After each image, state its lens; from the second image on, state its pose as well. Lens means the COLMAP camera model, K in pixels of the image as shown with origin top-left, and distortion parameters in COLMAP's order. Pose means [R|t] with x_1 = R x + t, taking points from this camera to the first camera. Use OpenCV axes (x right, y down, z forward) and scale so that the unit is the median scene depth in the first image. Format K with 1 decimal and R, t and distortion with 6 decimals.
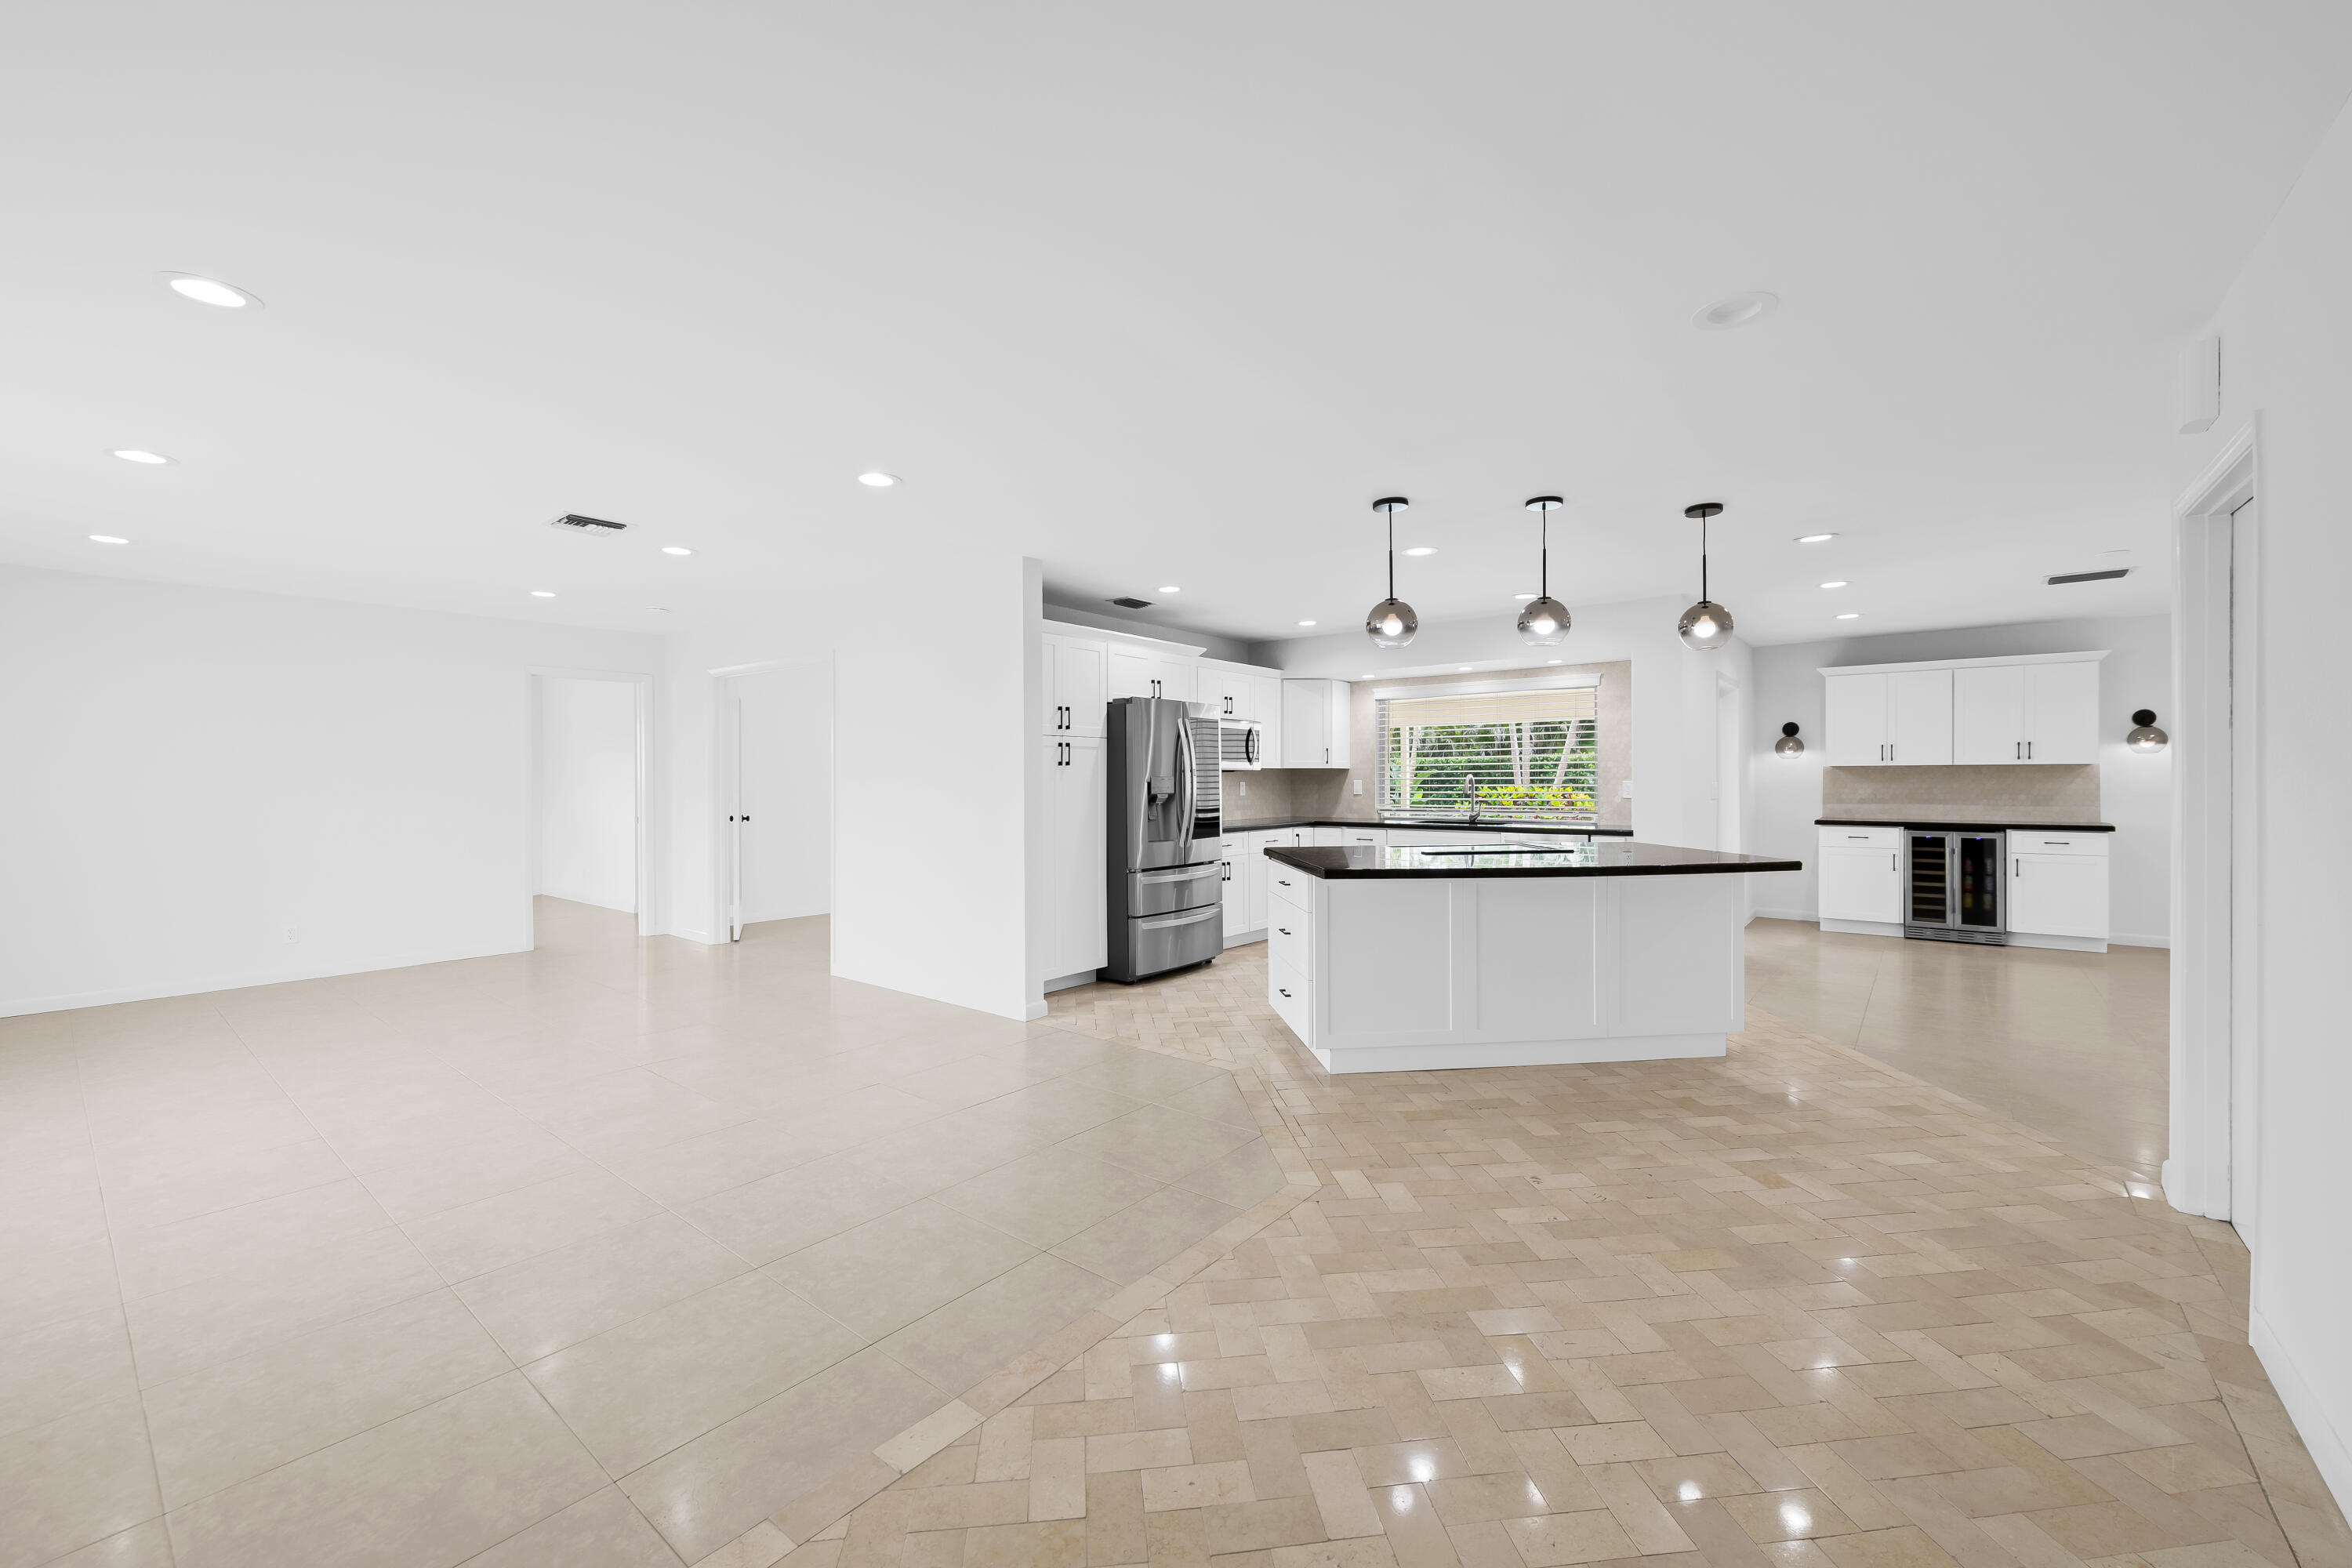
lens RADIAL K [[926.0, 0, 1188.3], [0, 926.0, 778.3], [0, 0, 1]] dist [-0.000995, -0.005021]
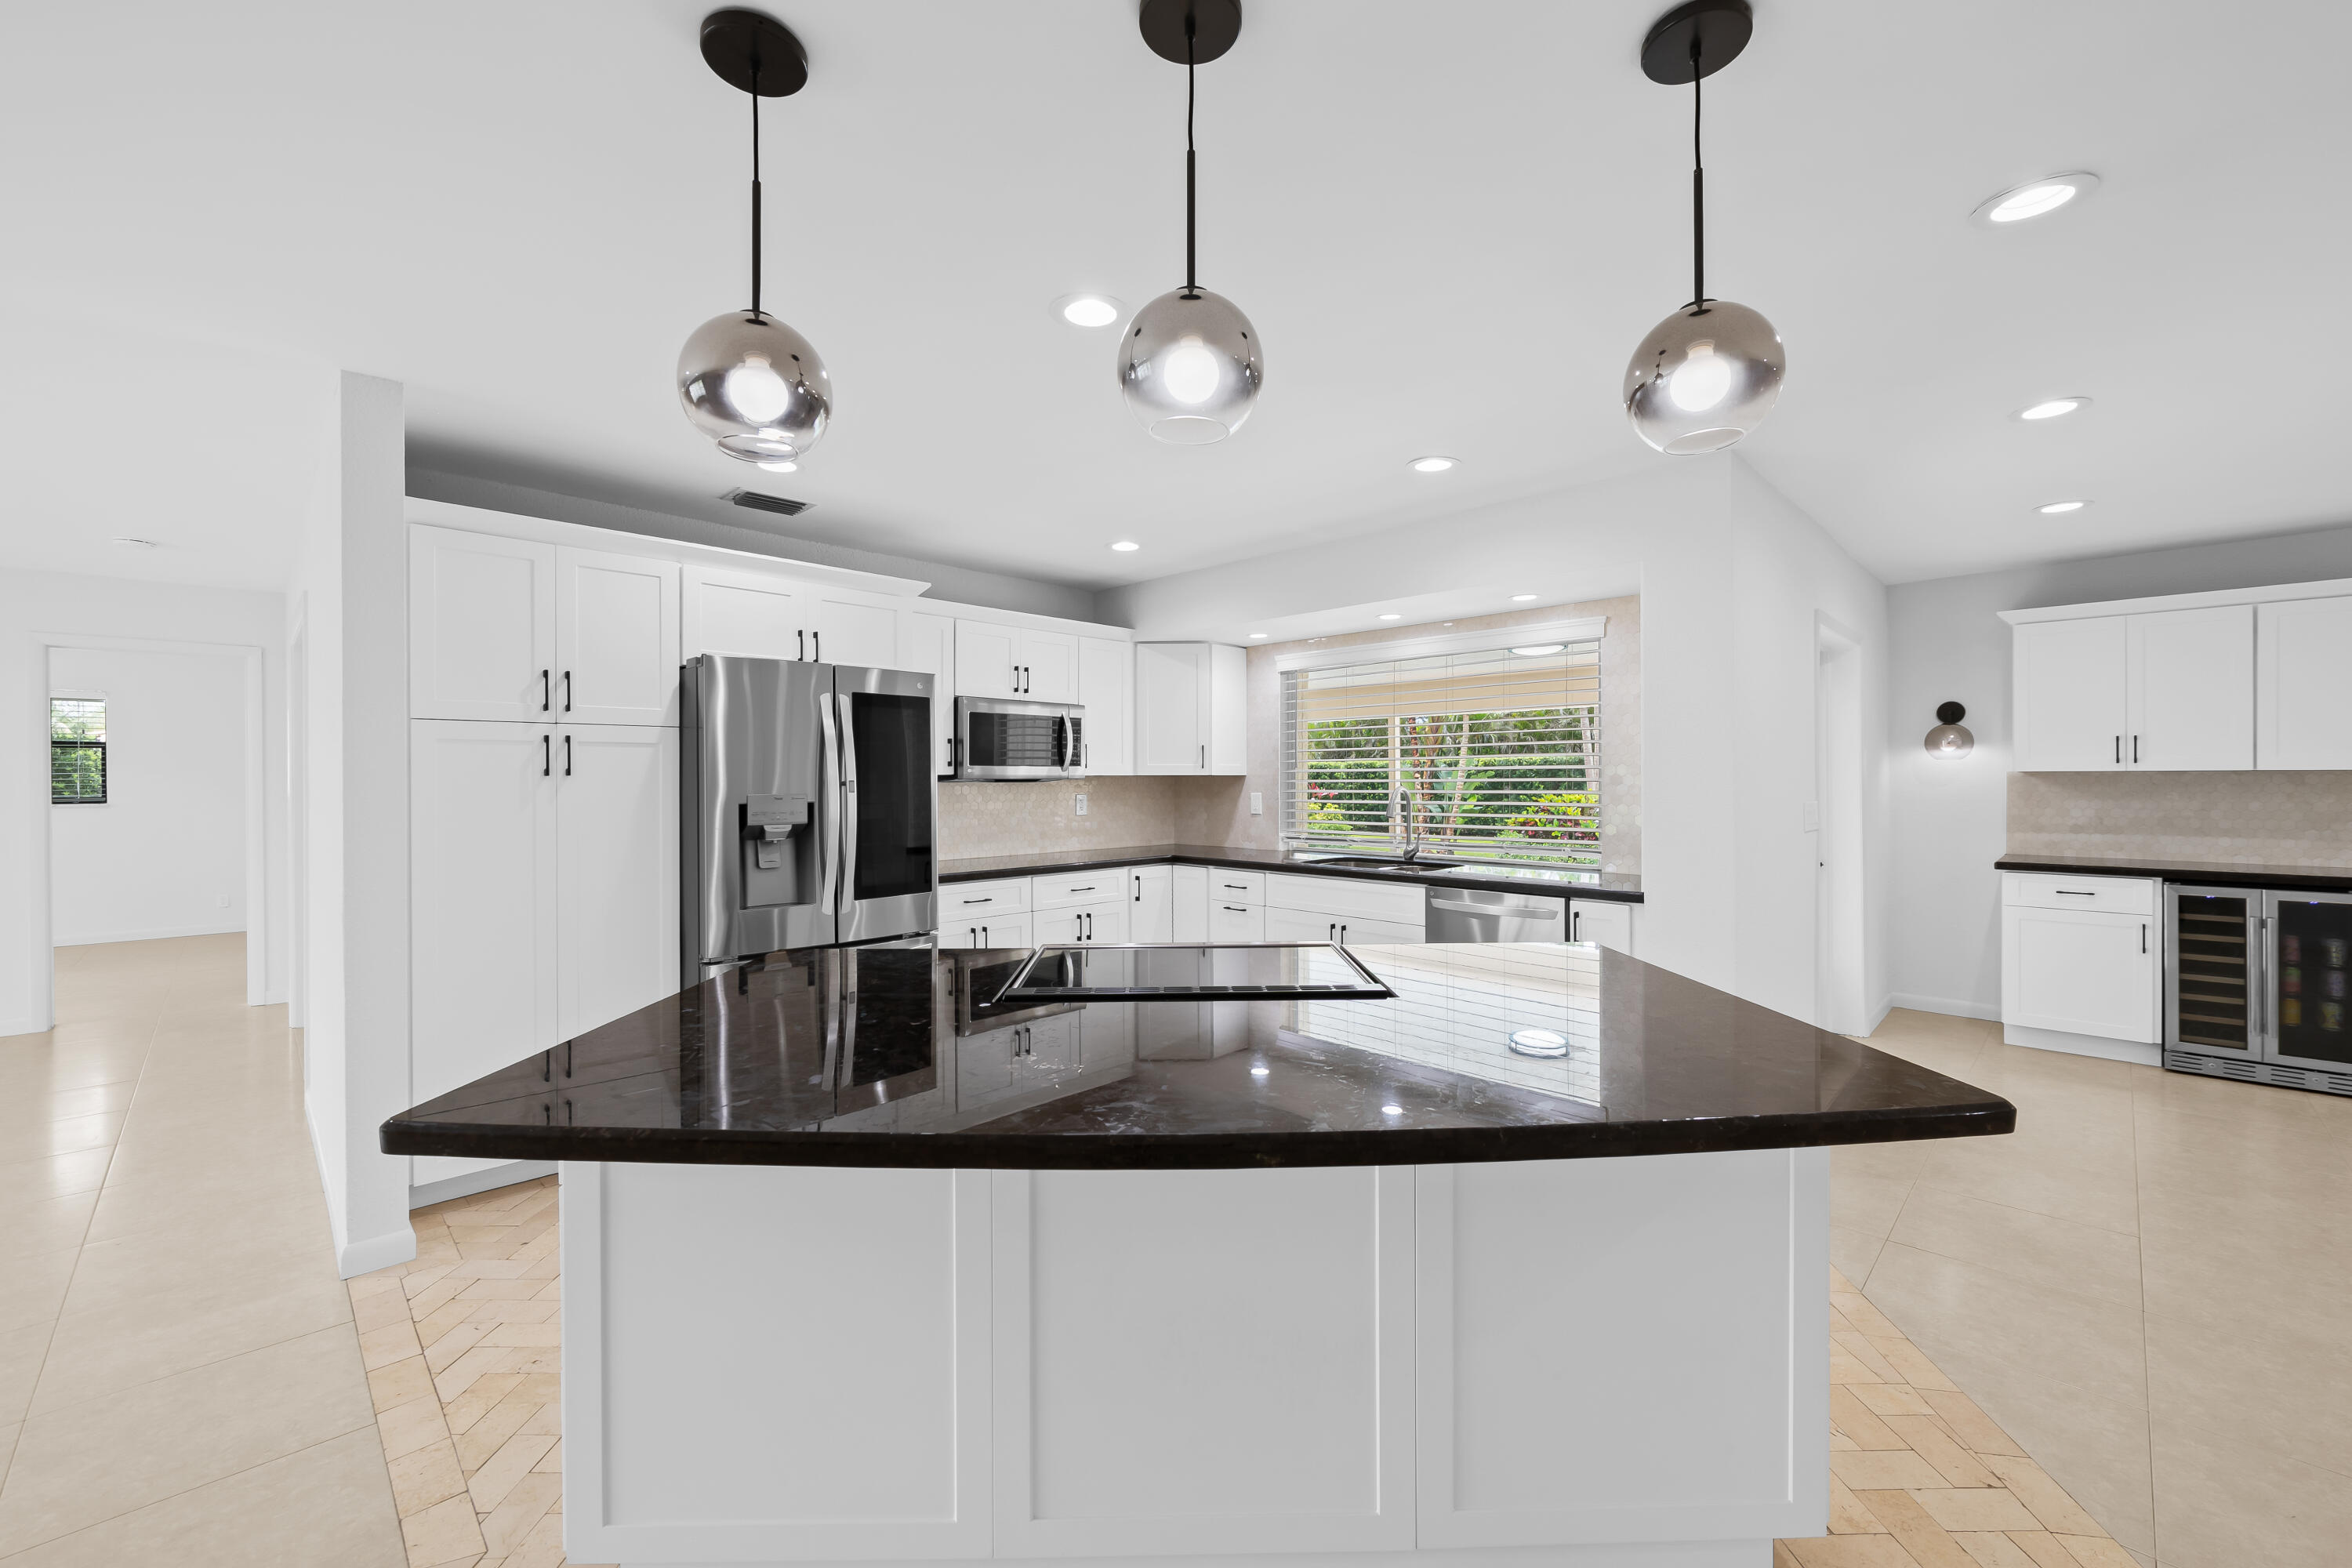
lens RADIAL K [[931.7, 0, 1184.0], [0, 931.7, 780.1], [0, 0, 1]] dist [-0.000335, -0.003581]
pose [[0.994286, 0.000751, -0.106749, 0.228483], [-0.000497, 0.999997, 0.002398, -0.009568], [0.106751, -0.002331, 0.994283, 0.359945]]
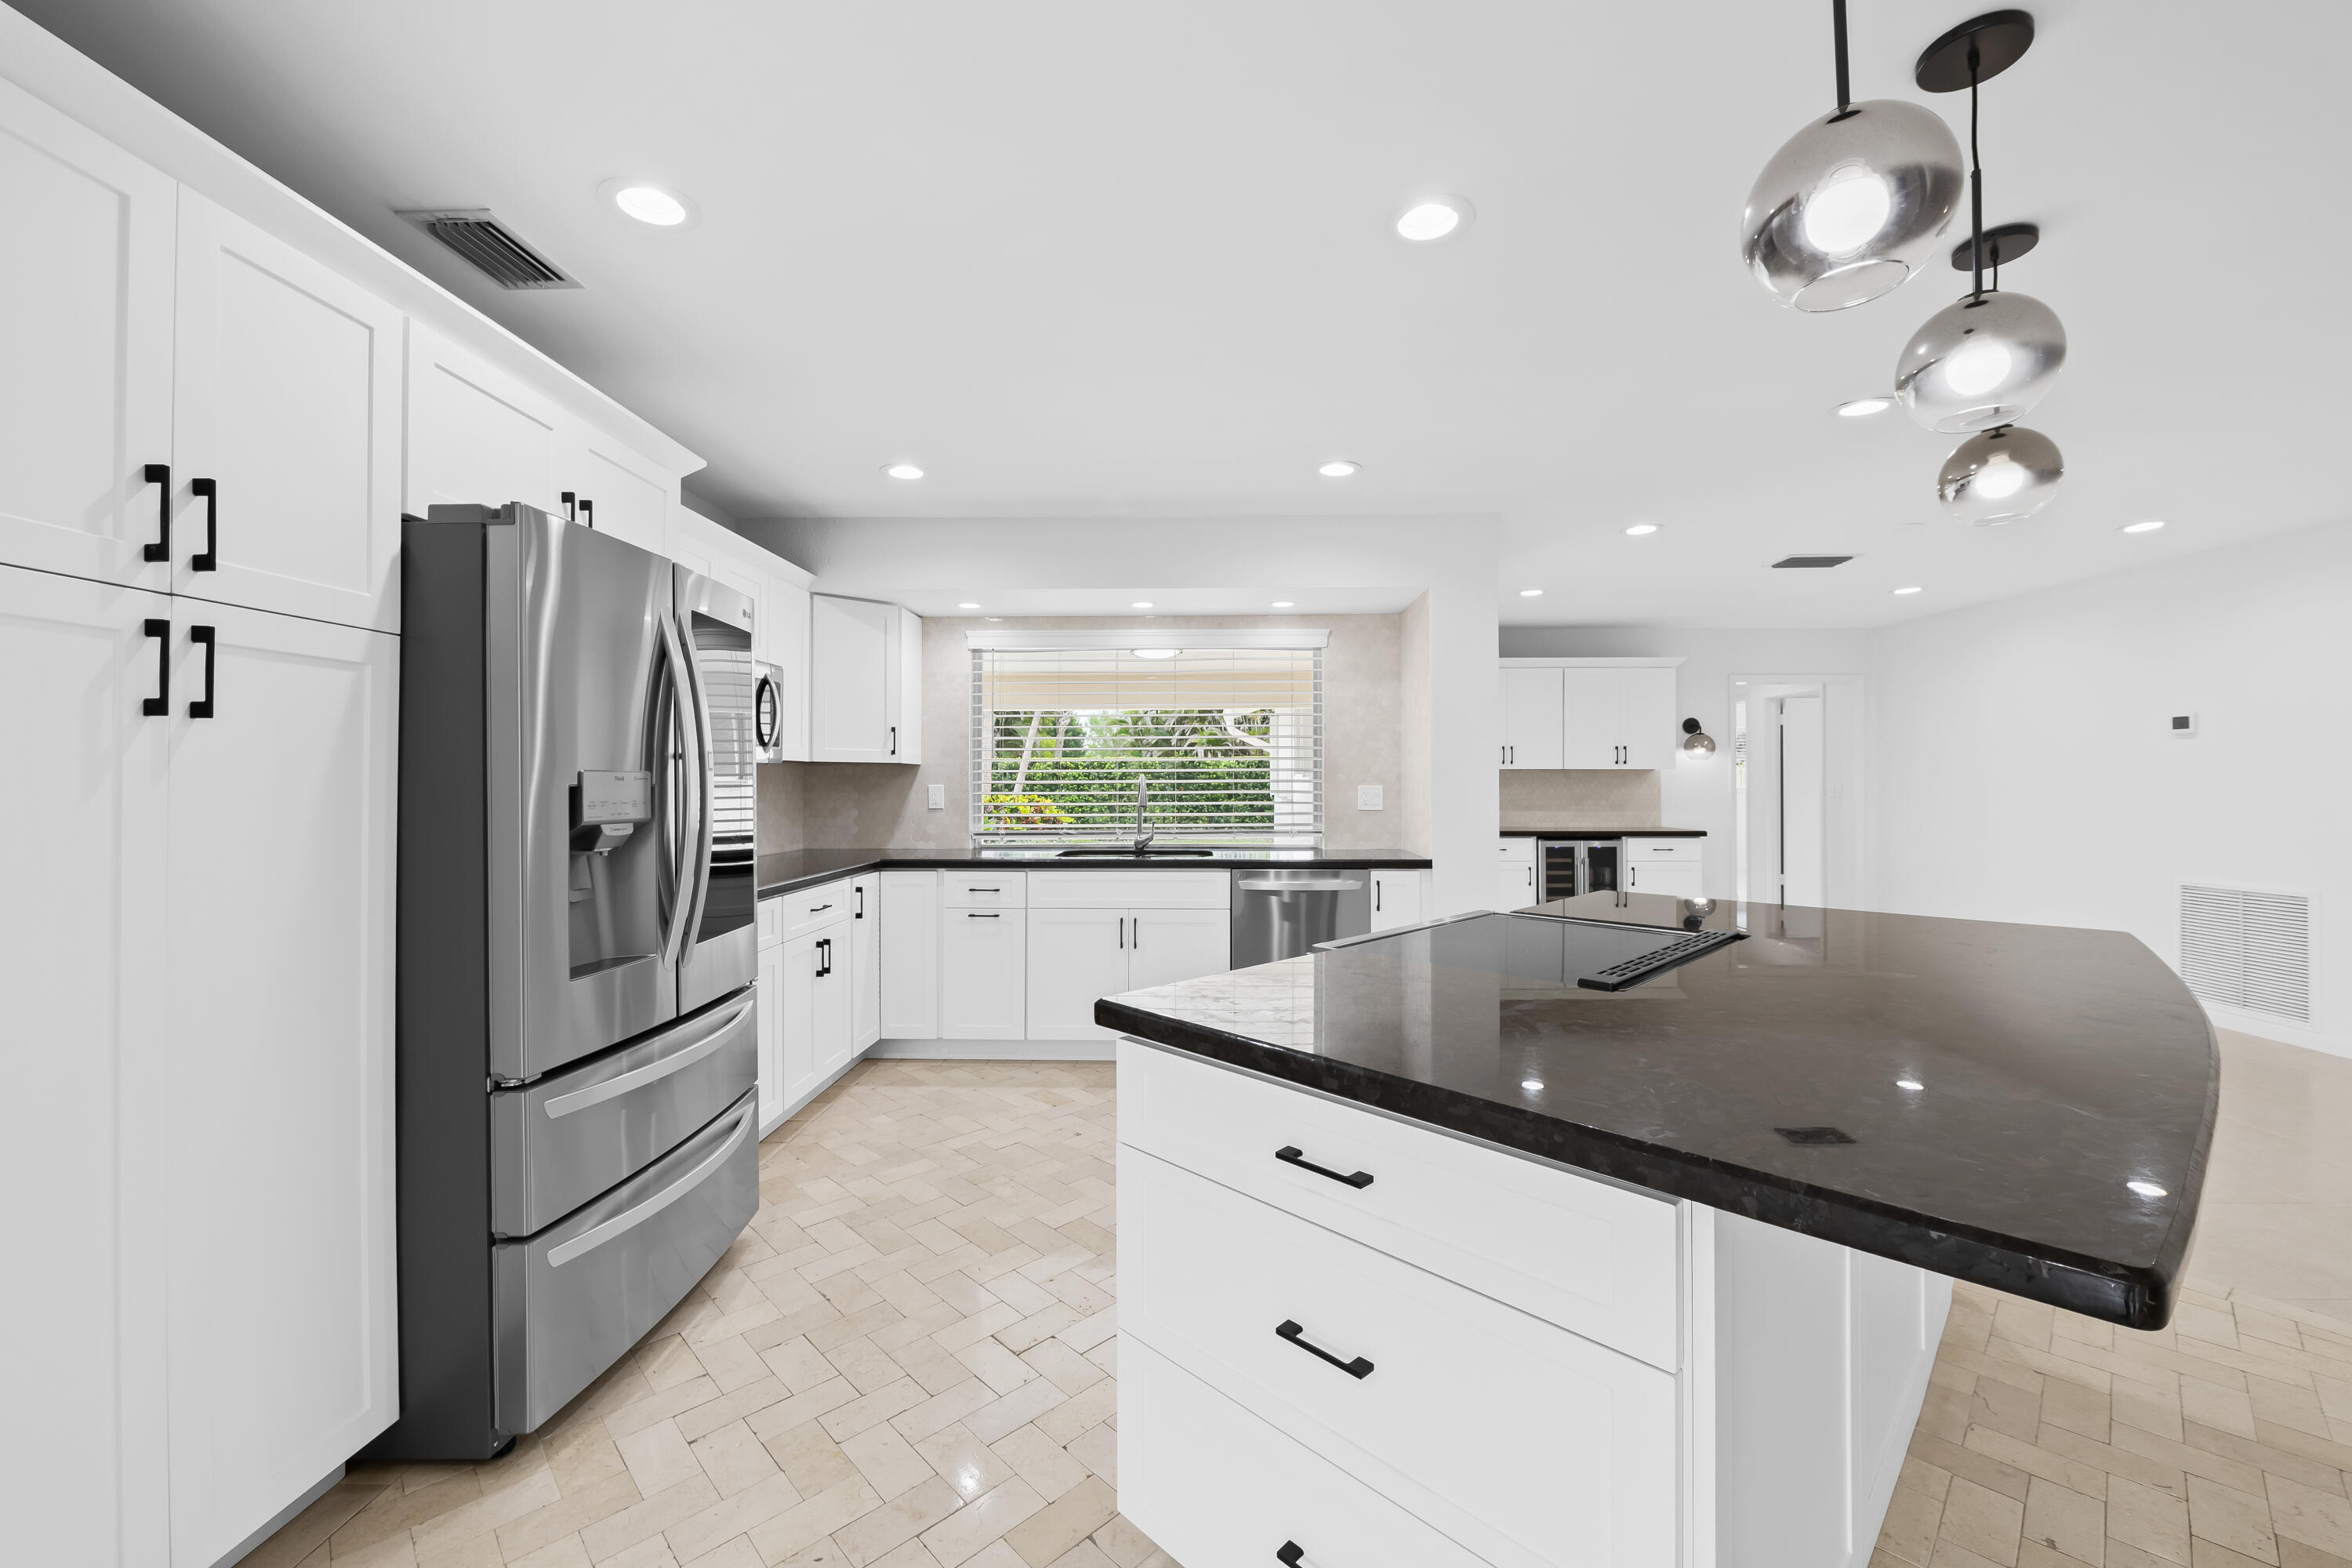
lens RADIAL K [[926.0, 0, 1188.3], [0, 926.0, 778.3], [0, 0, 1]] dist [-0.000995, -0.005021]
pose [[0.793892, 0.005947, 0.608030, -0.053163], [-0.002251, 0.999974, -0.006842, 0.002235], [-0.608055, 0.004063, 0.793885, 0.489505]]
